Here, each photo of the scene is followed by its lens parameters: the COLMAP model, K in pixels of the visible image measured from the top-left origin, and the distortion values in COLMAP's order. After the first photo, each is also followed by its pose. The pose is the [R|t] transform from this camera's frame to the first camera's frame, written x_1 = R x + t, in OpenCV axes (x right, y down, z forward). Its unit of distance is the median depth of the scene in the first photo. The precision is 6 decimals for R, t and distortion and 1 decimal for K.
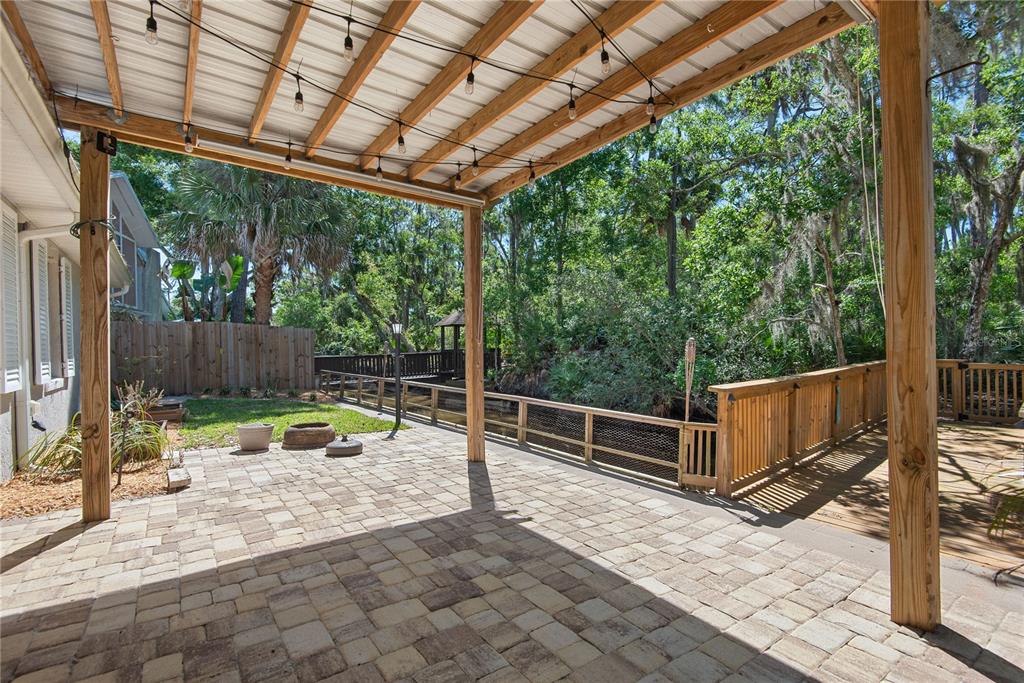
lens RADIAL K [[459.1, 0, 515.6], [0, 459.1, 346.3], [0, 0, 1]] dist [-0.001523, -0.000196]
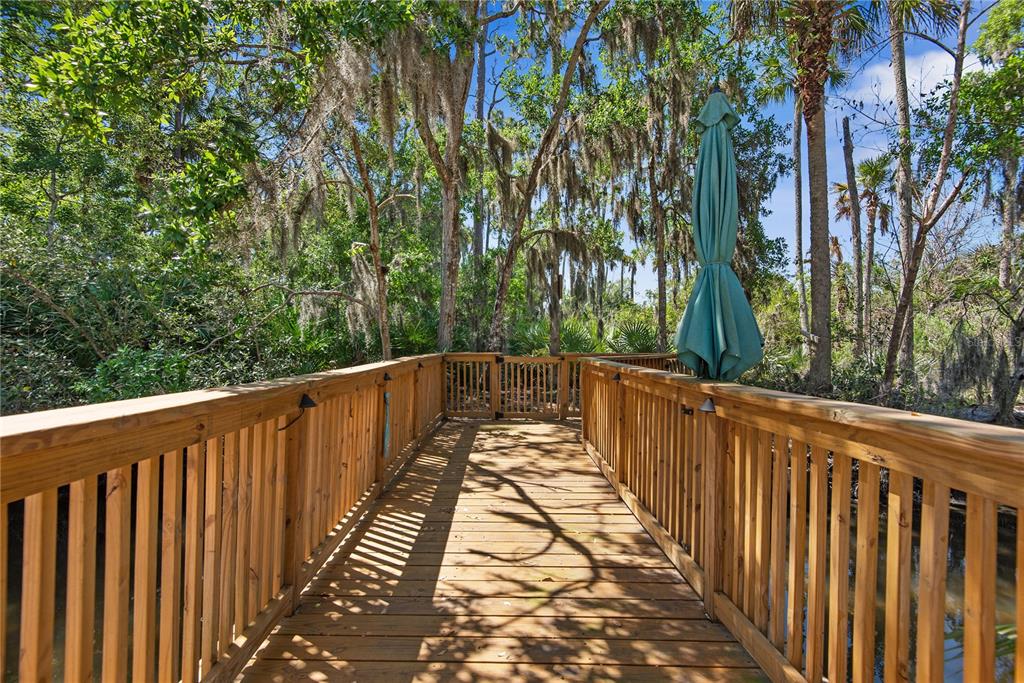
lens RADIAL K [[459.7, 0, 516.7], [0, 459.7, 341.1], [0, 0, 1]] dist [0.029453, -0.022792]
pose [[0.613264, 0.026460, 0.789435, 0.290266], [-0.010227, 0.999621, -0.025560, 0.030894], [-0.789812, 0.007601, 0.613302, 0.436164]]
